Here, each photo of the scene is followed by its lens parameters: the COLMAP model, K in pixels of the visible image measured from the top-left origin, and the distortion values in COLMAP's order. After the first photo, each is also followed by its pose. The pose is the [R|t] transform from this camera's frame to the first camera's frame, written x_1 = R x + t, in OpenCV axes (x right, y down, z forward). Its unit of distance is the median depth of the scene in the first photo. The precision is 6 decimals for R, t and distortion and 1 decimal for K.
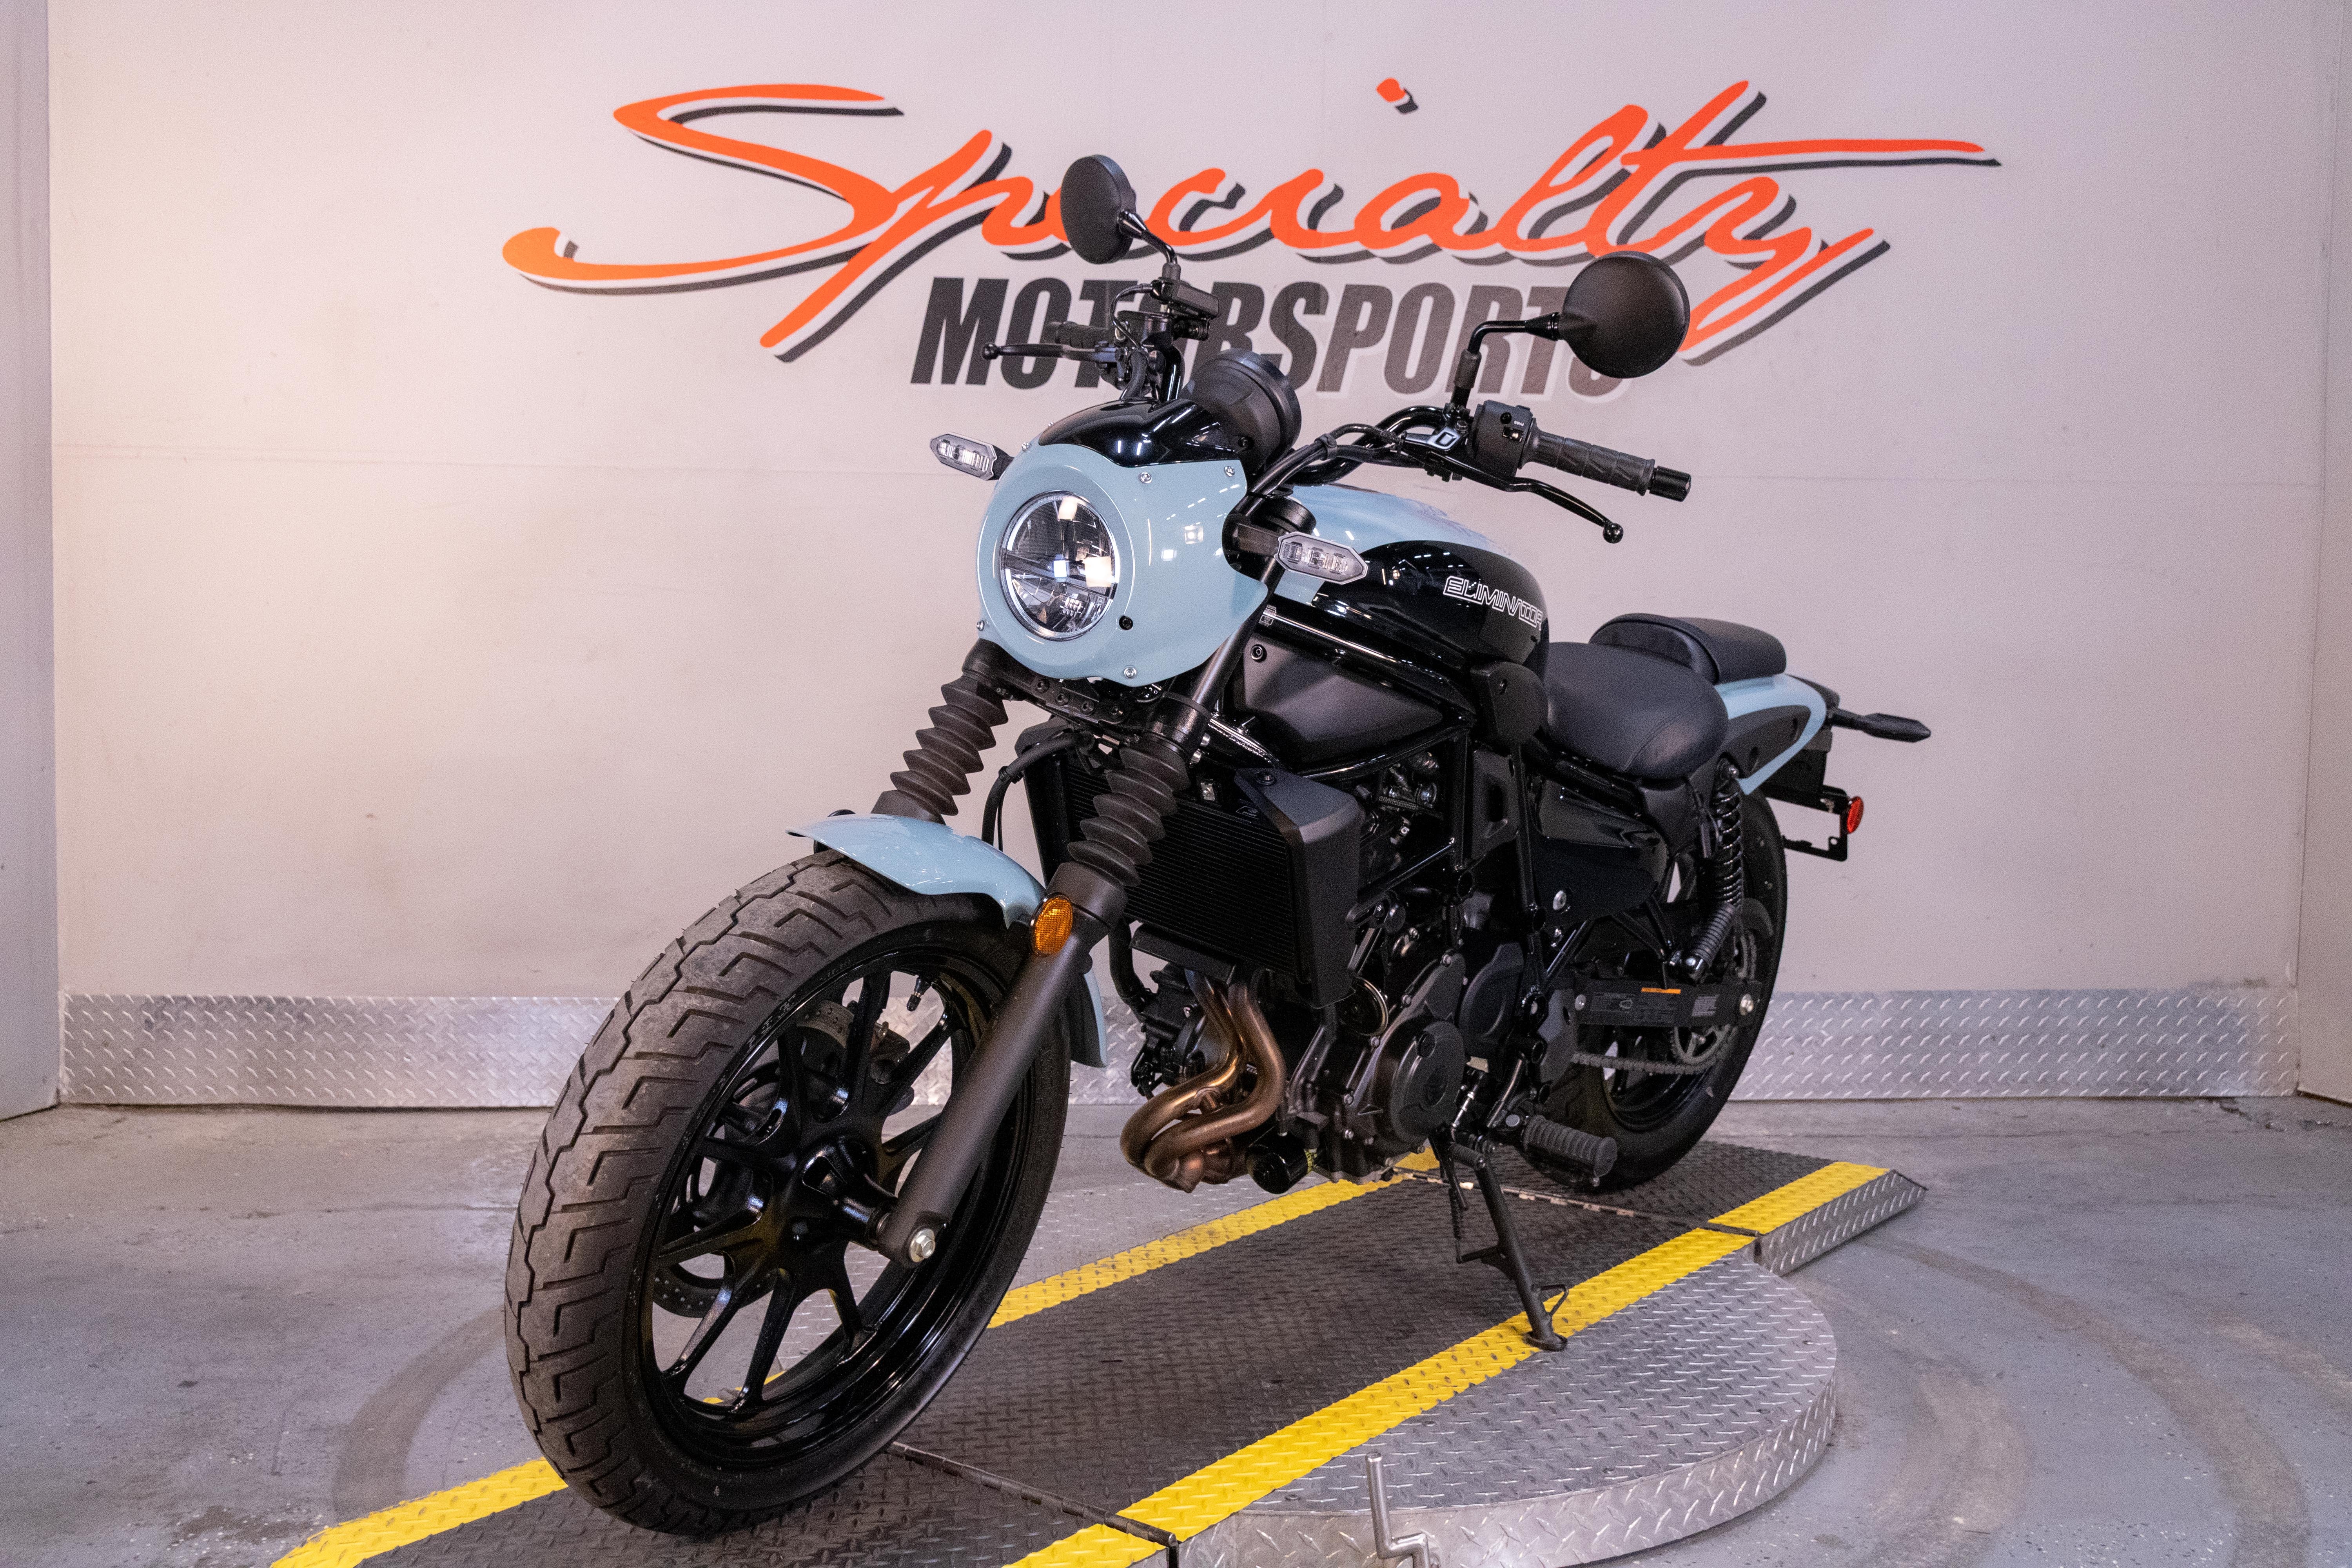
lens RADIAL K [[2250.2, 0, 1176.0], [0, 2250.2, 784.0], [0, 0, 1]] dist [0.002781, -0.015883]
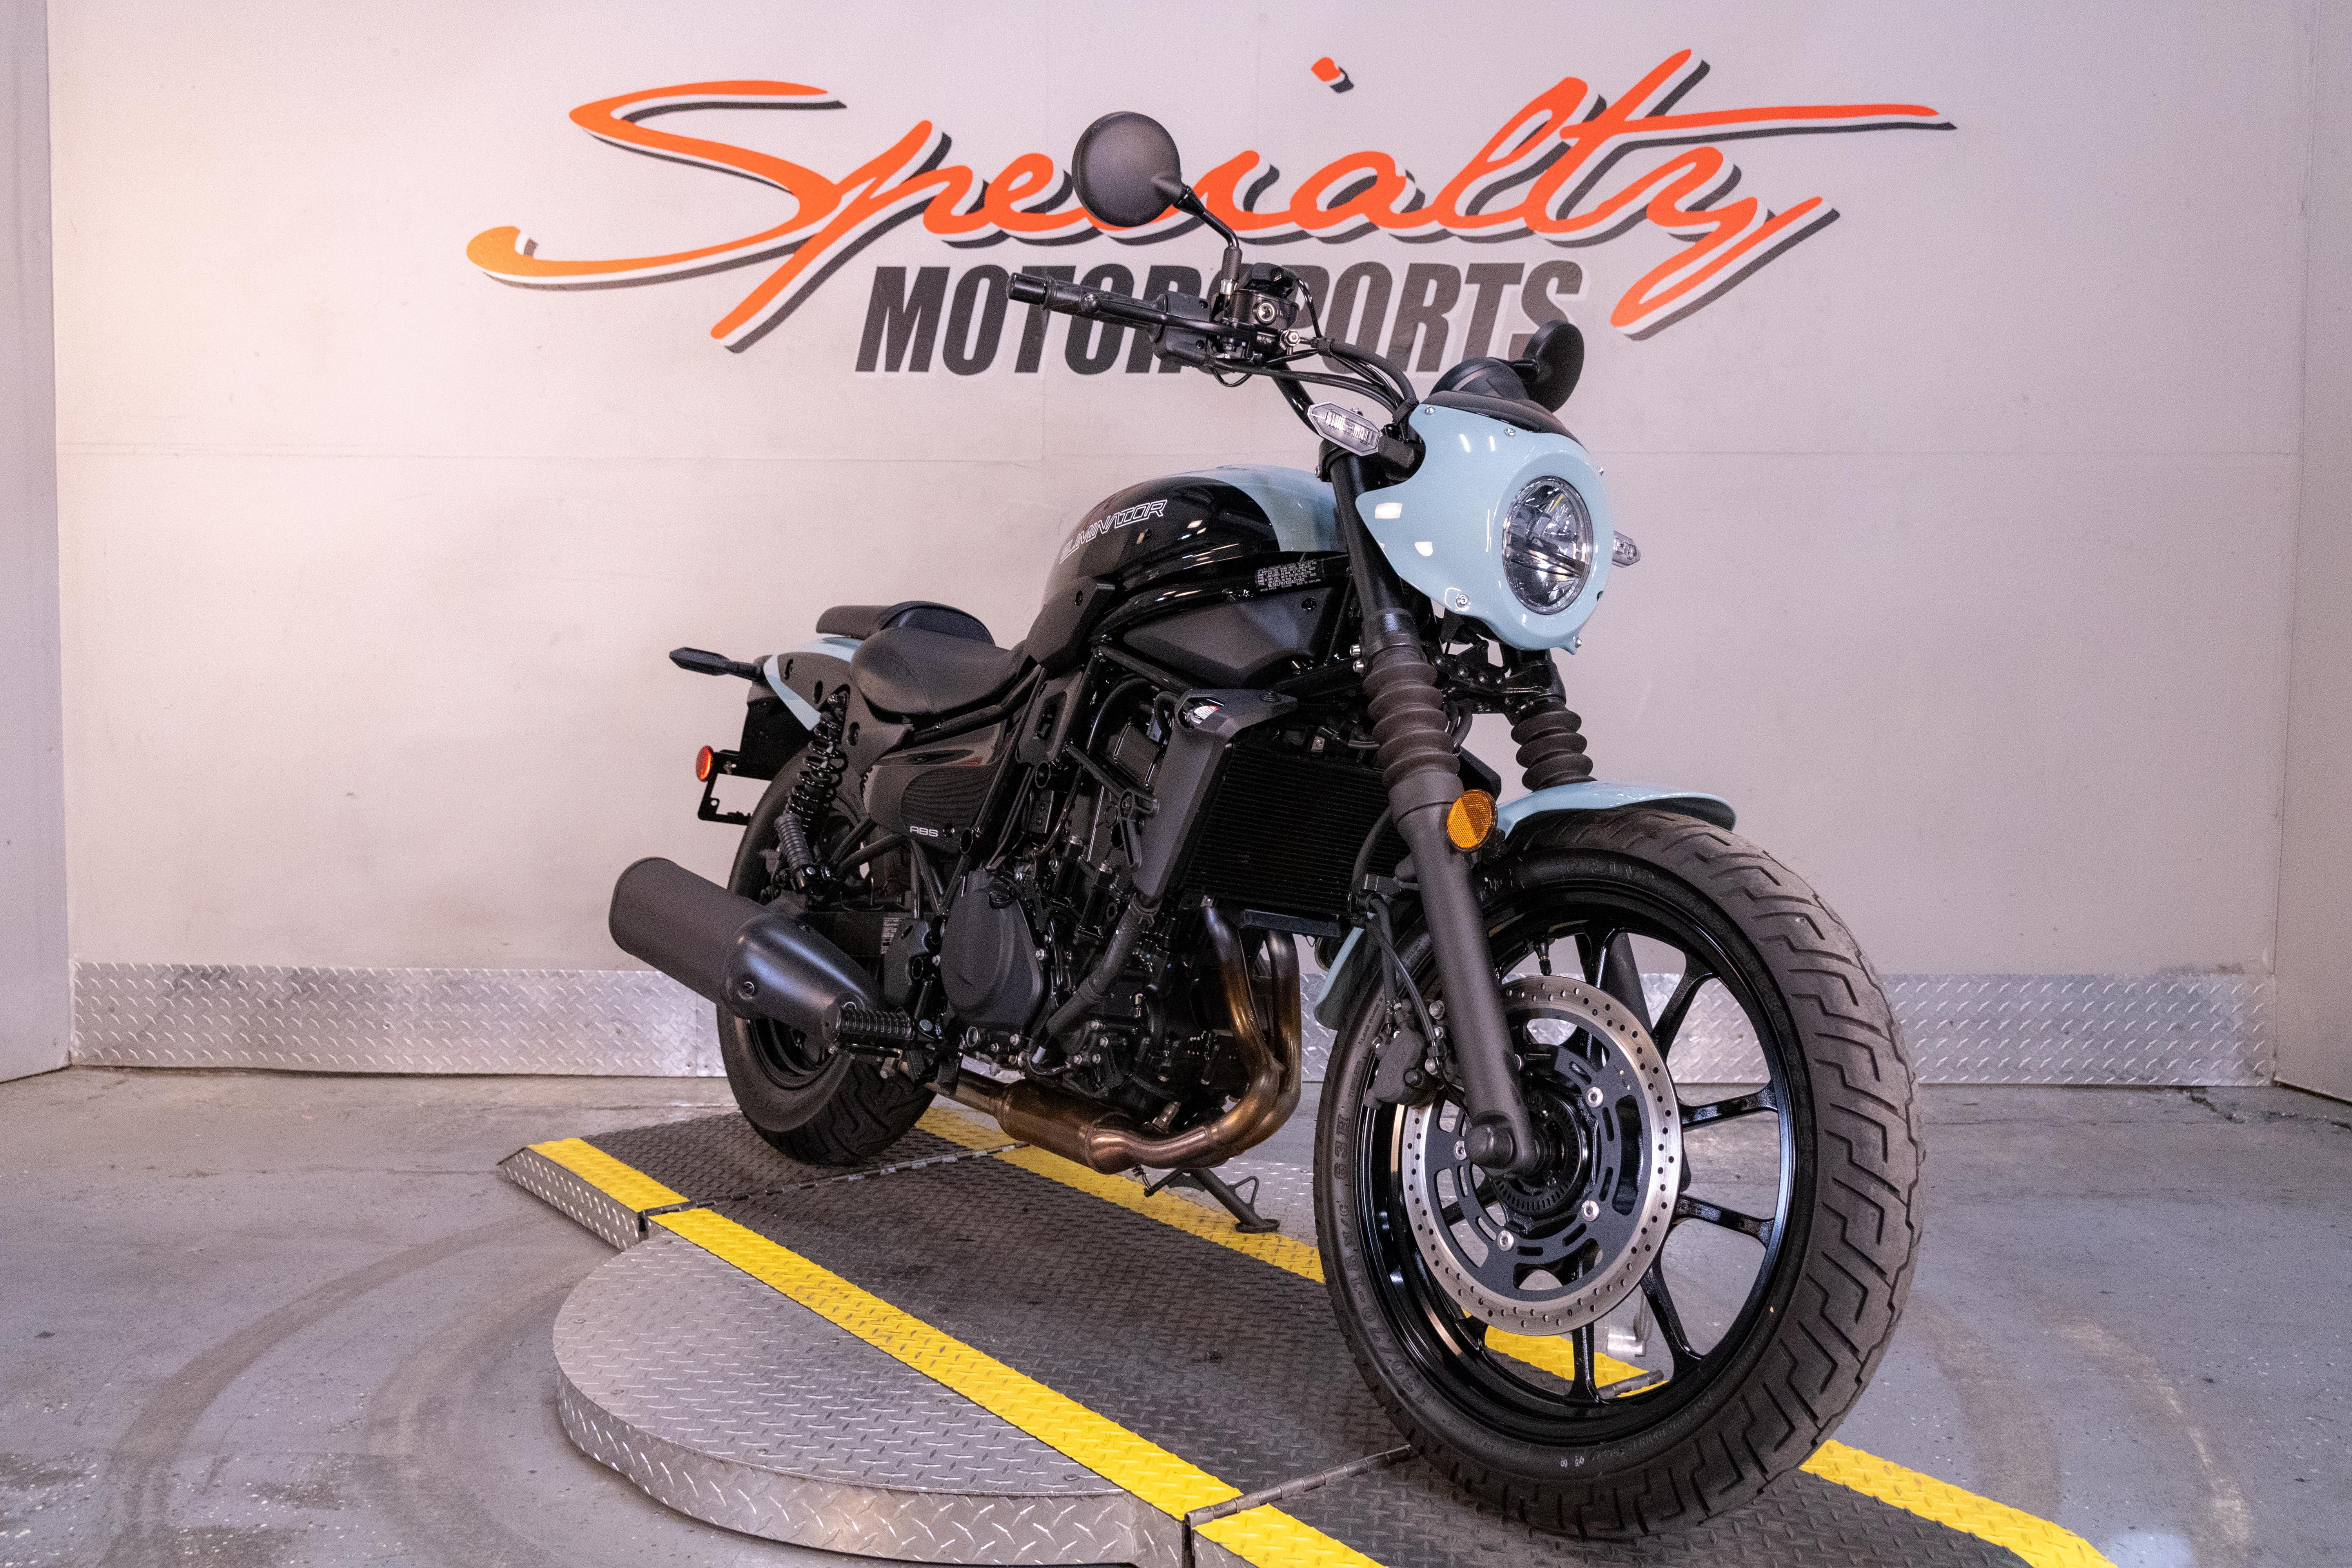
lens RADIAL K [[2200.4, 0, 1176.0], [0, 2200.4, 784.0], [0, 0, 1]] dist [0.002657, -0.020382]
pose [[0.995766, 0.000747, -0.091922, 0.118651], [0.000227, 0.999944, 0.010583, -0.001376], [0.091925, -0.010559, 0.995710, 0.017380]]
